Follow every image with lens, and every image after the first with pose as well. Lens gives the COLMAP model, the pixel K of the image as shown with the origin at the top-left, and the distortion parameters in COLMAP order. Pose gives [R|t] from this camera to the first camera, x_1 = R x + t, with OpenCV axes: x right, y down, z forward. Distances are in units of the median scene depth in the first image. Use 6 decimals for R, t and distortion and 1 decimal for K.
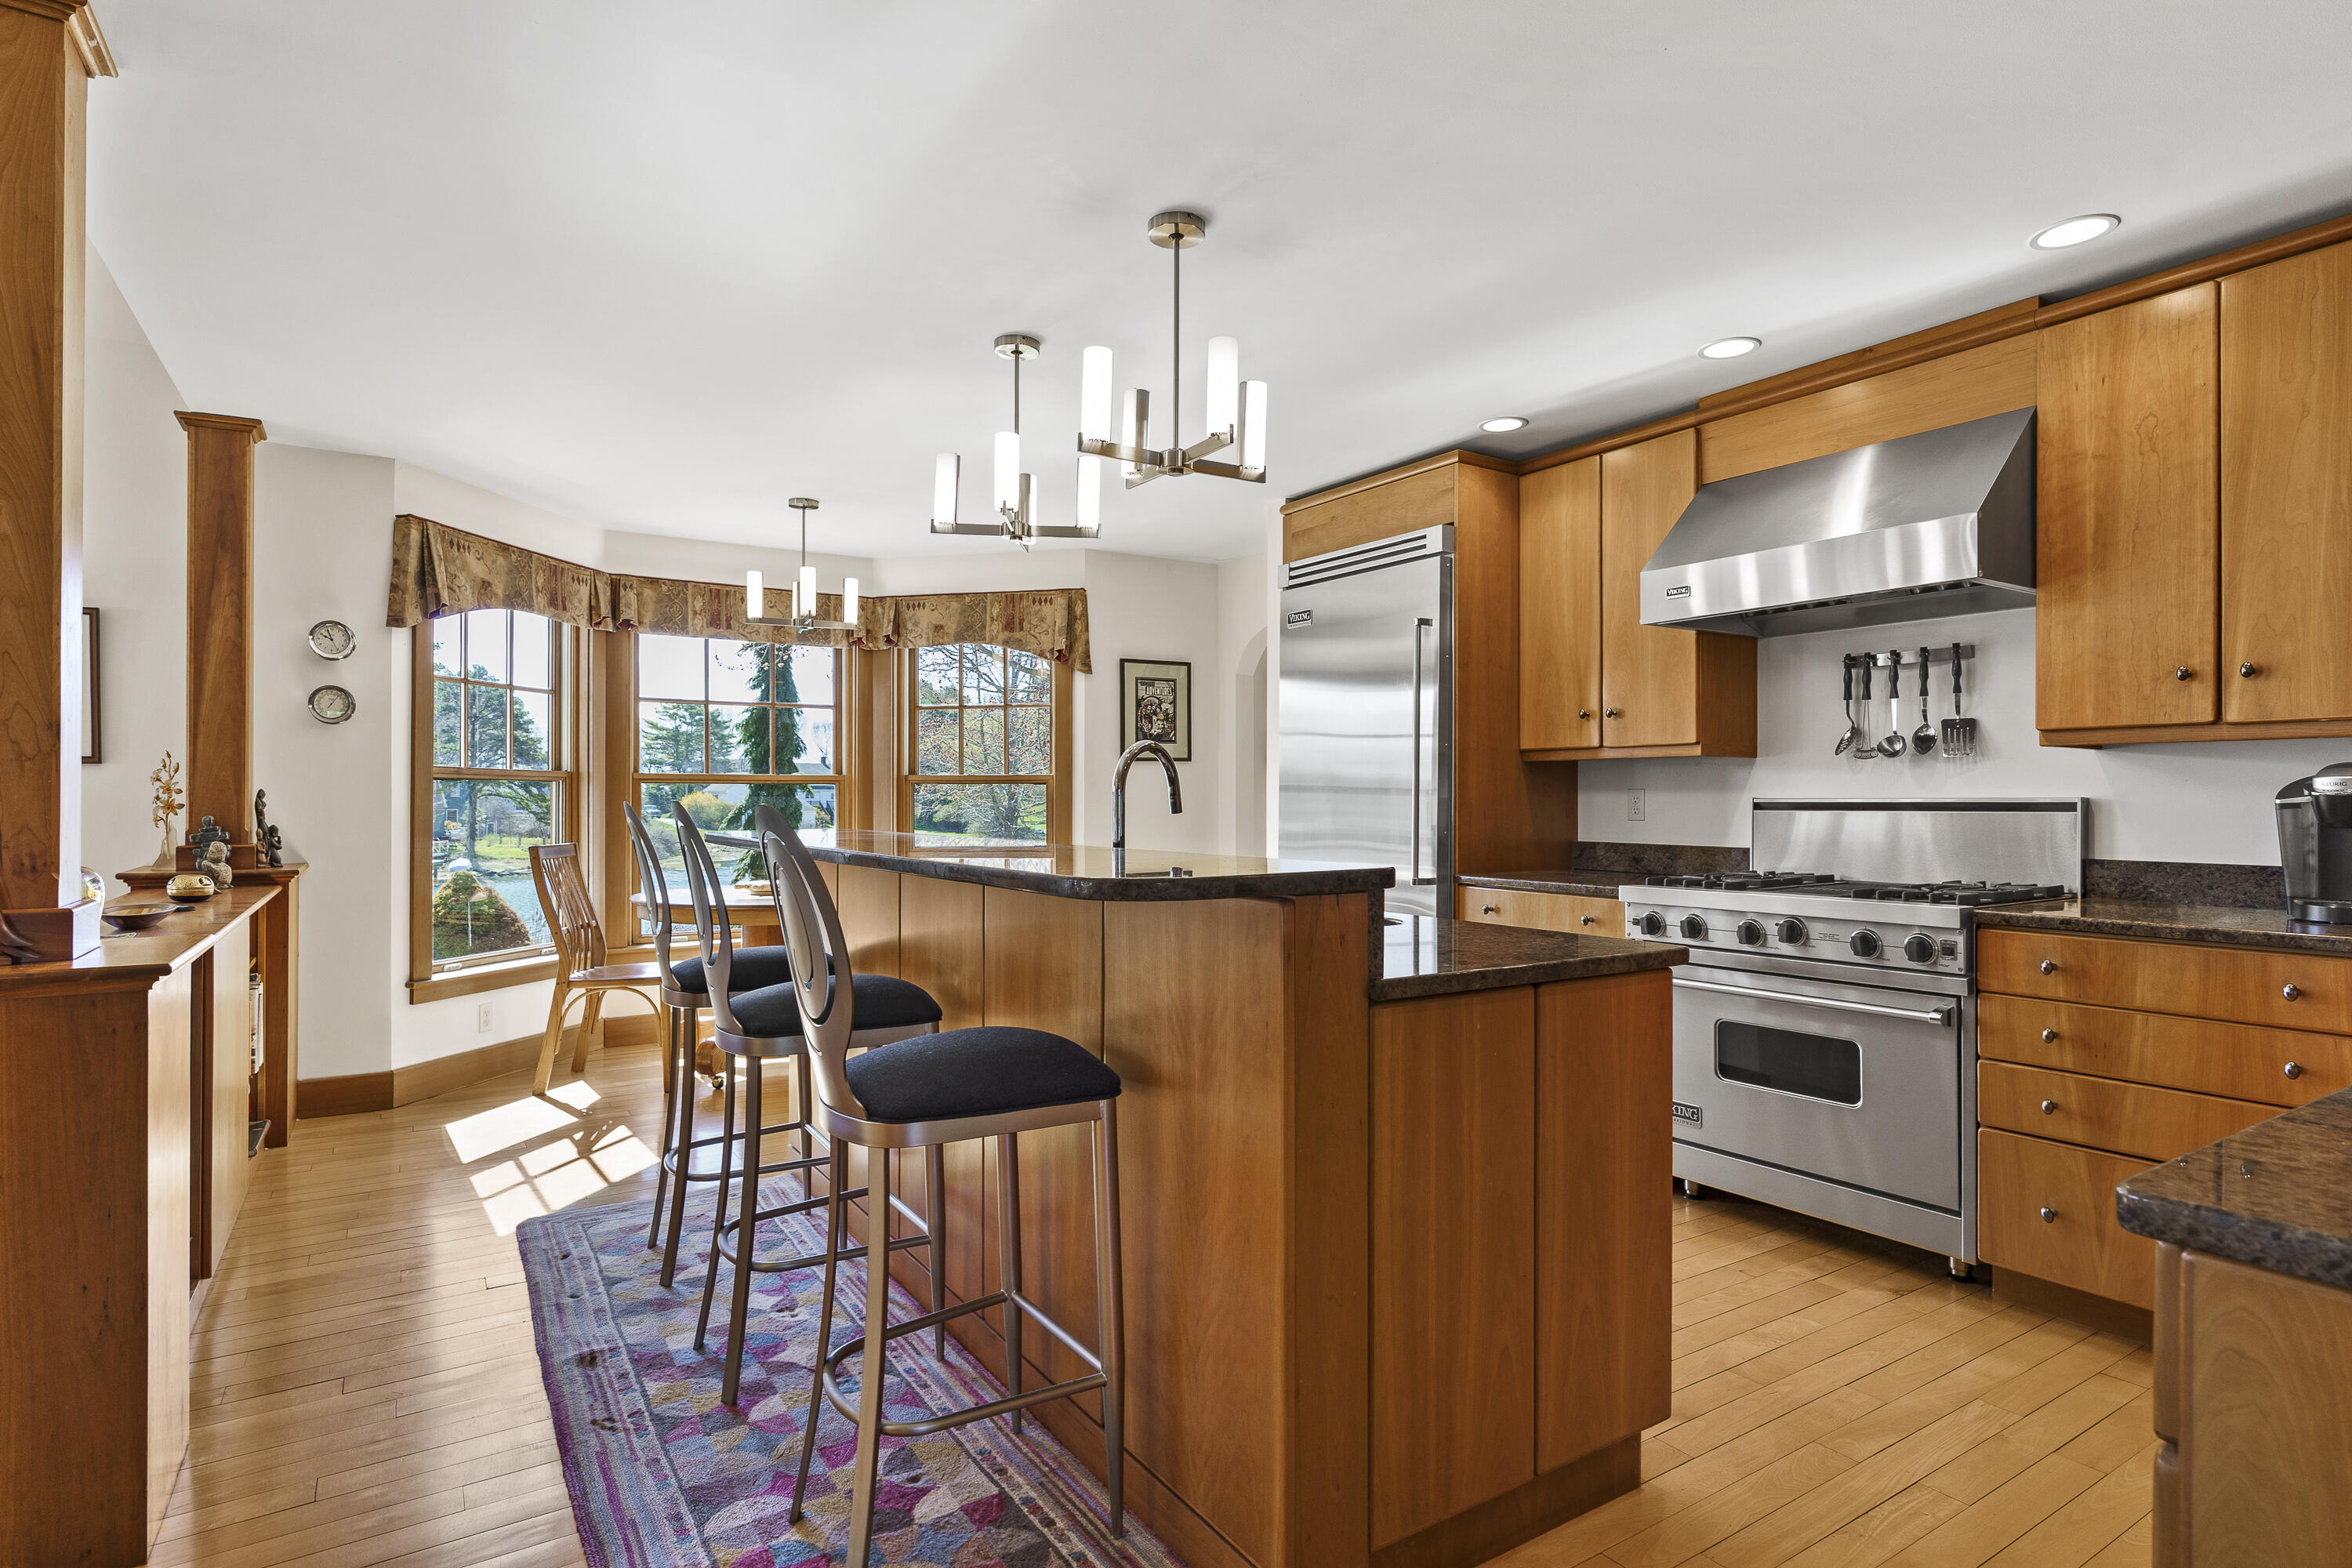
lens RADIAL K [[1219.2, 0, 1184.2], [0, 1219.2, 787.4], [0, 0, 1]] dist [-0.010358, 0.008576]
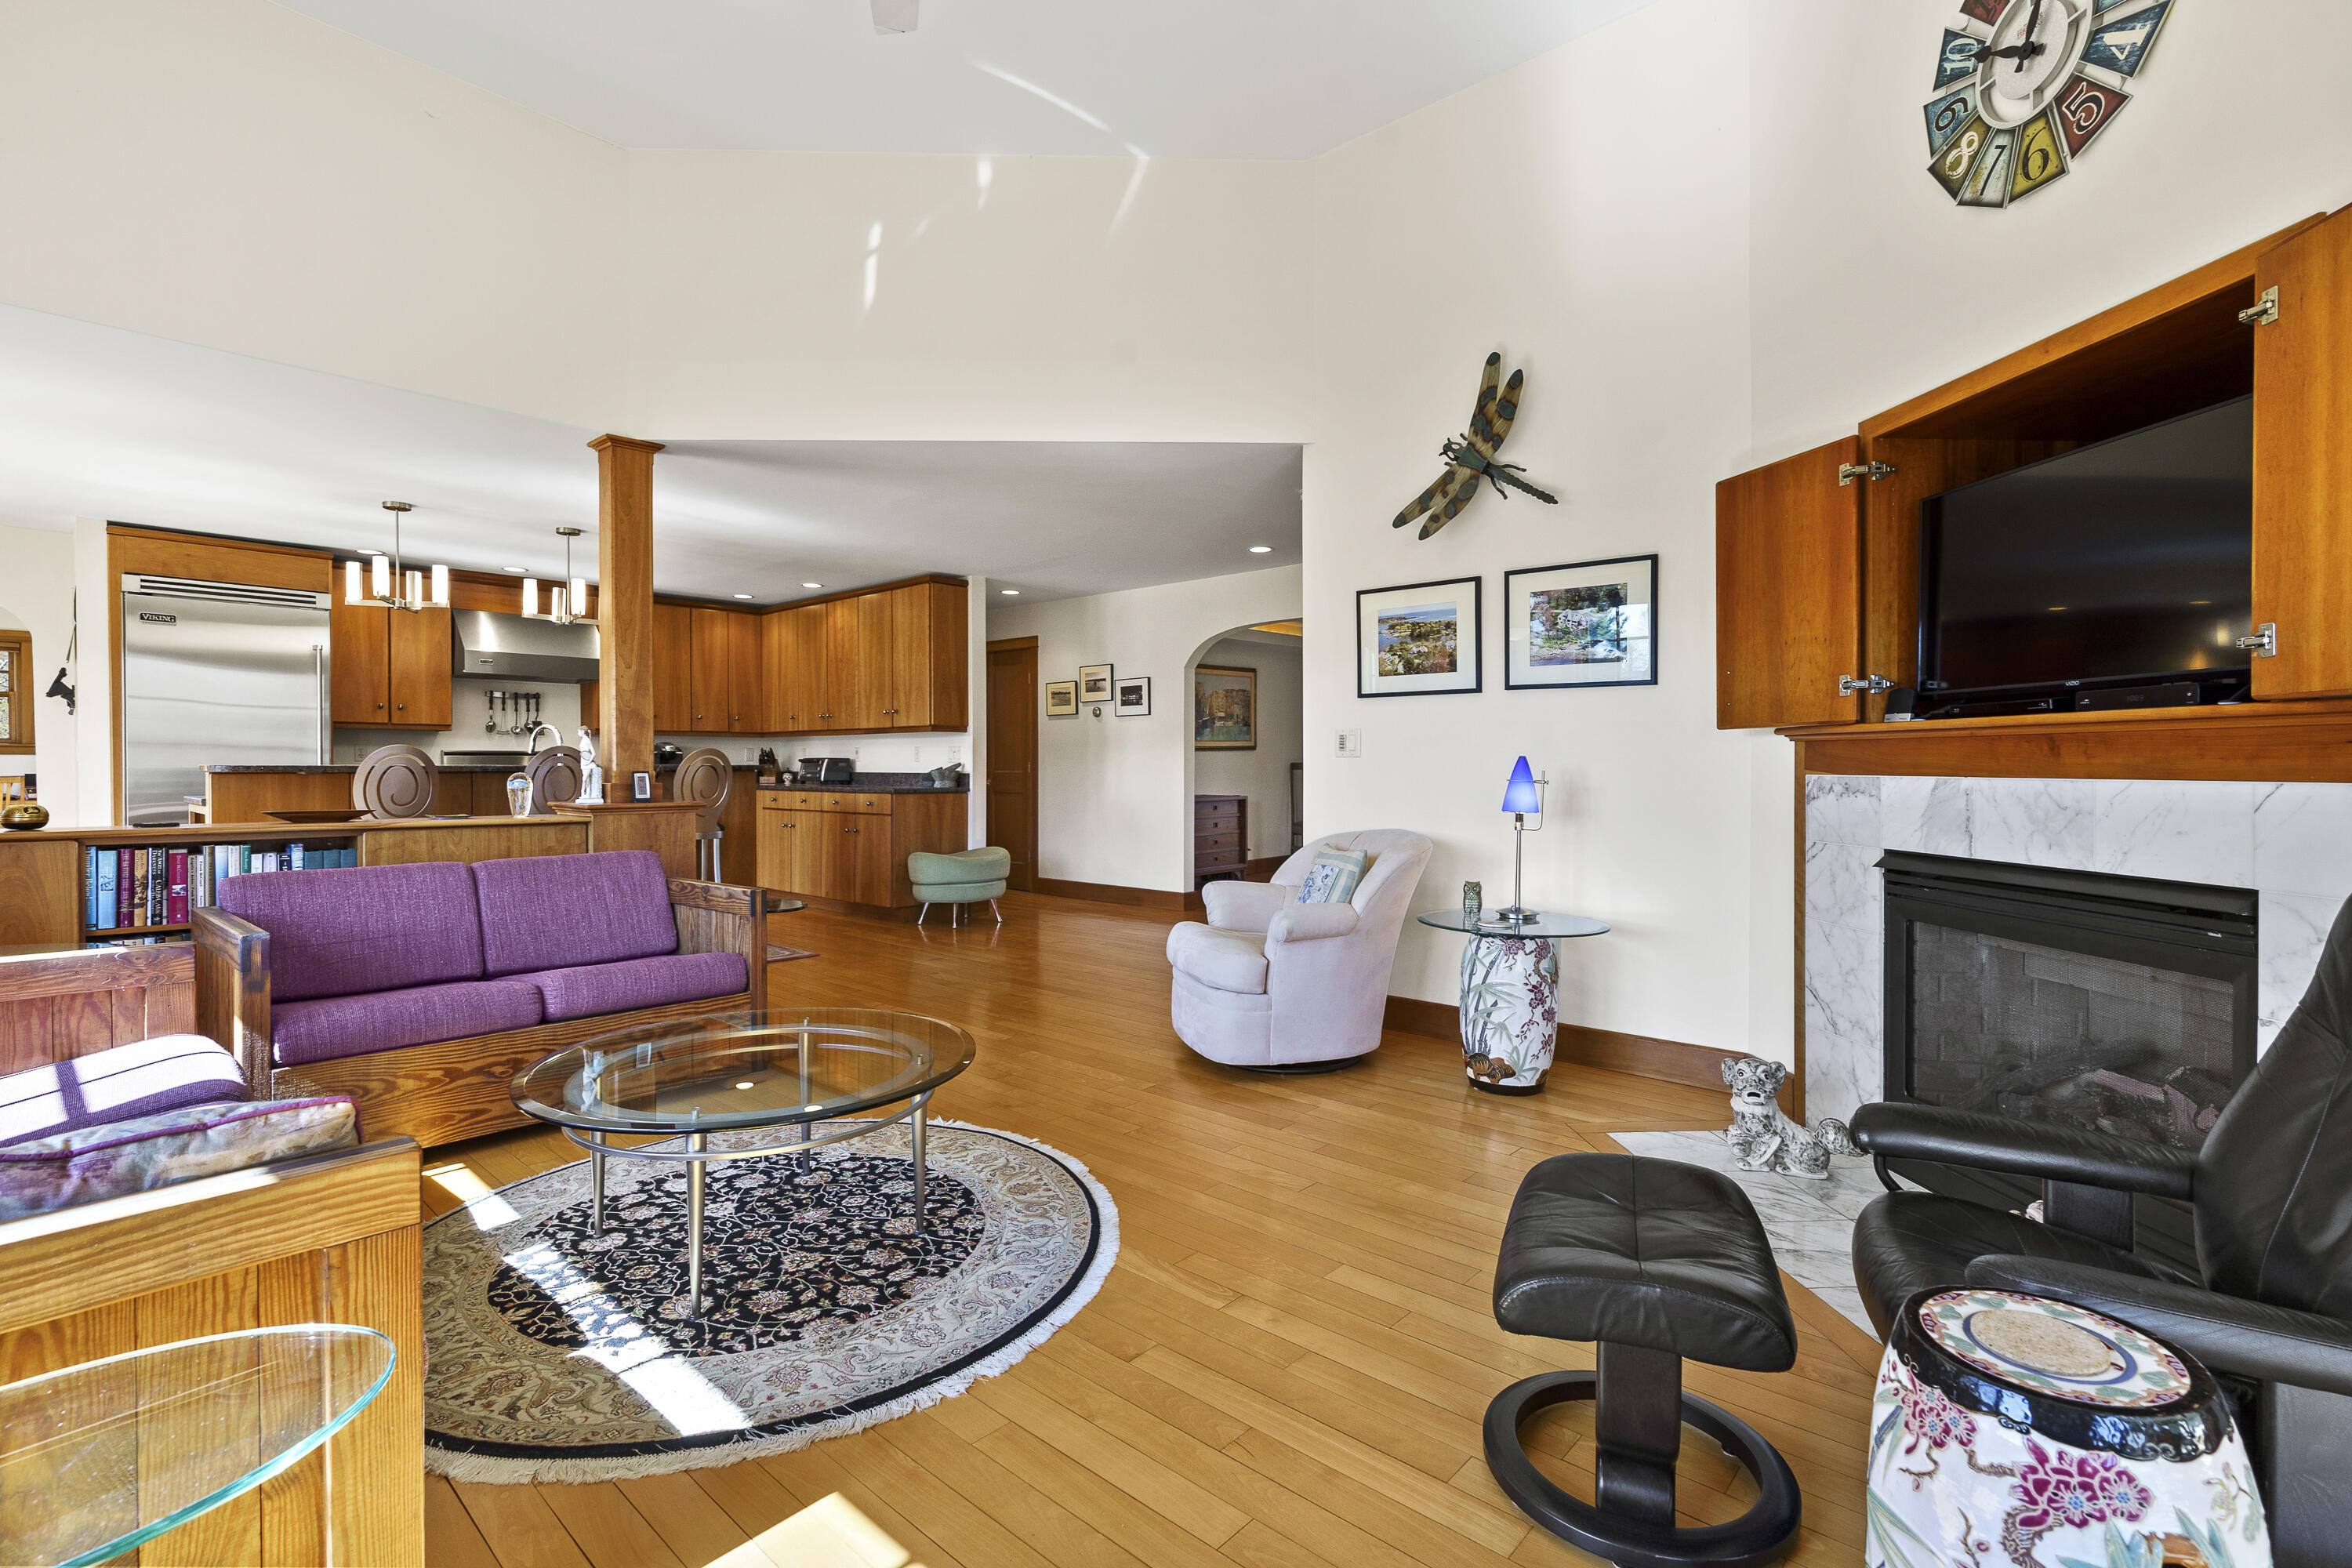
lens RADIAL K [[1082.3, 0, 1164.5], [0, 1082.3, 765.5], [0, 0, 1]] dist [-0.003180, 0.002755]
pose [[-0.253239, -0.002632, 0.967400, -1.803551], [-0.010547, 0.999944, -0.000041, 0.023770], [-0.967346, -0.010214, -0.253253, 0.237706]]
